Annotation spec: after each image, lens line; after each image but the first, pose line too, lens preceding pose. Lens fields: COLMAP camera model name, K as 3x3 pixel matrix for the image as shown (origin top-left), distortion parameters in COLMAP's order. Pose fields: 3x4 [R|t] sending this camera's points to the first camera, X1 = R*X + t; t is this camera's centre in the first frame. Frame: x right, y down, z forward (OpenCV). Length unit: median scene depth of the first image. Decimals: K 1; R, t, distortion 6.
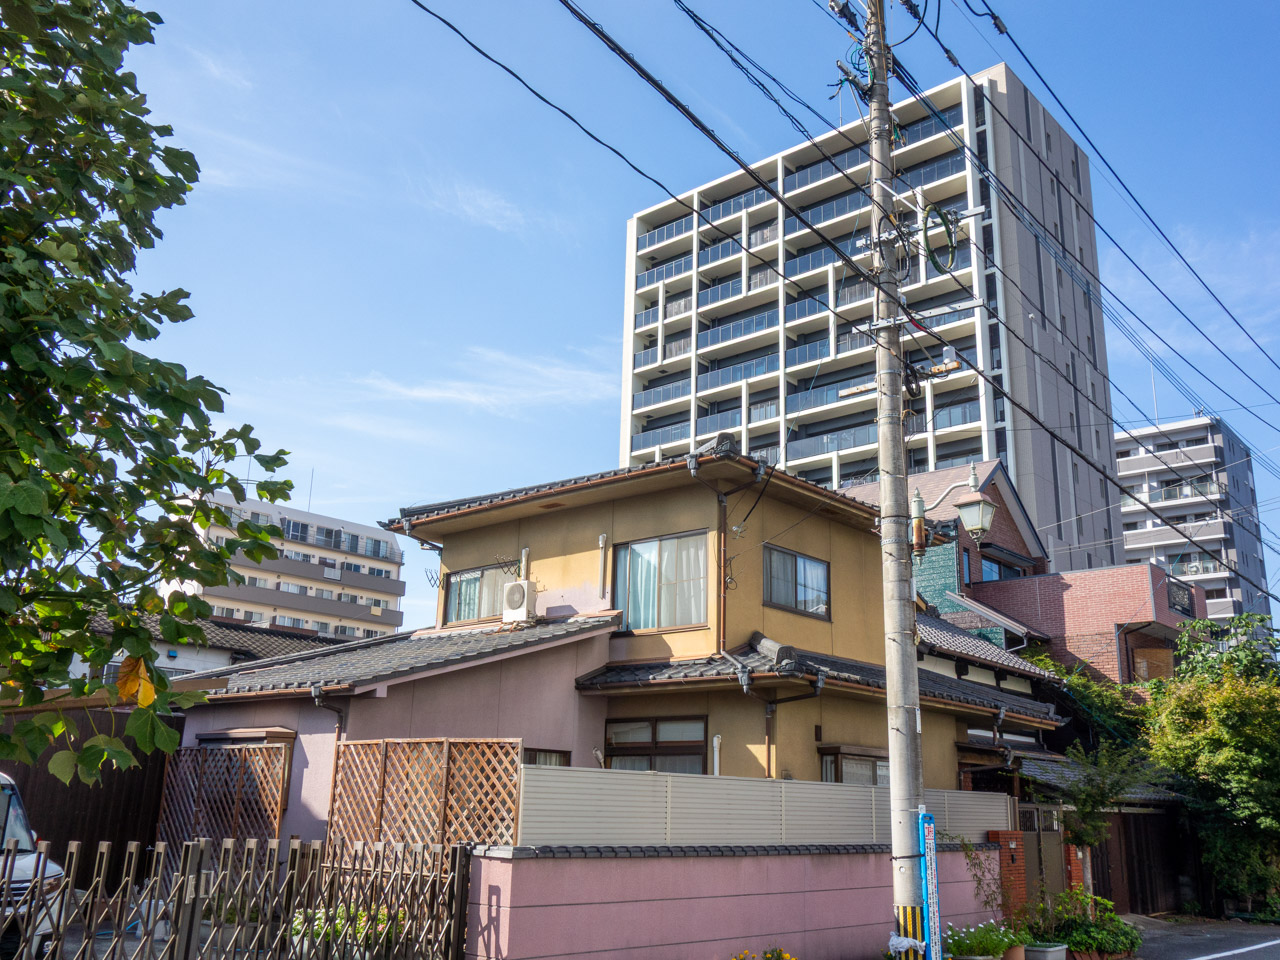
lens RADIAL K [[1122.3, 0, 647.3], [0, 1122.3, 485.3], [0, 0, 1]] dist [-0.006483, -0.005157]
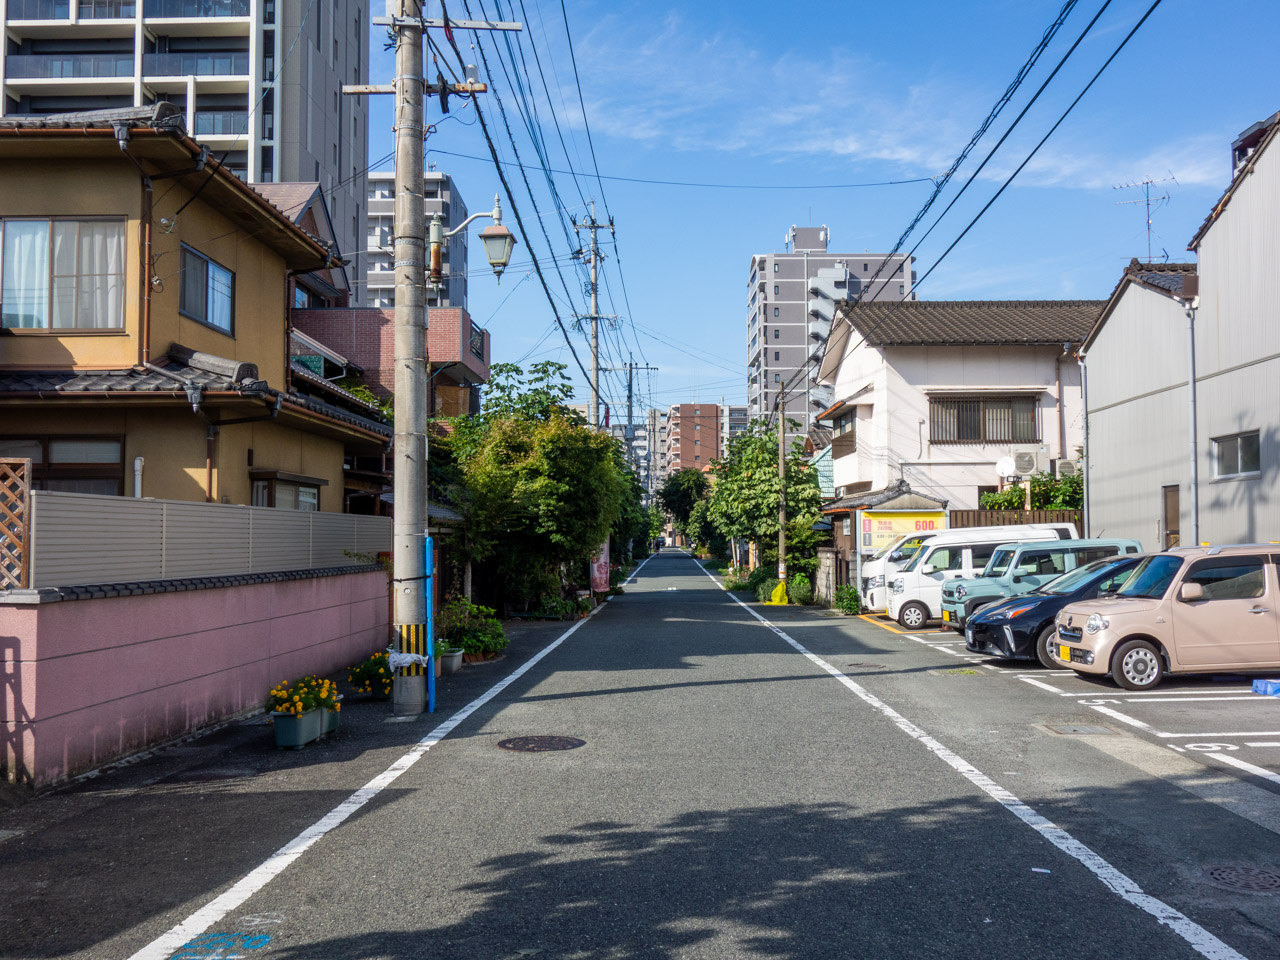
lens RADIAL K [[1122.3, 0, 642.3], [0, 1122.3, 486.0], [0, 0, 1]] dist [-0.006483, -0.005157]
pose [[0.769752, 0.003852, 0.638331, -0.189840], [-0.156209, 0.970715, 0.182512, 0.022639], [-0.618934, -0.240202, 0.747812, 0.094052]]
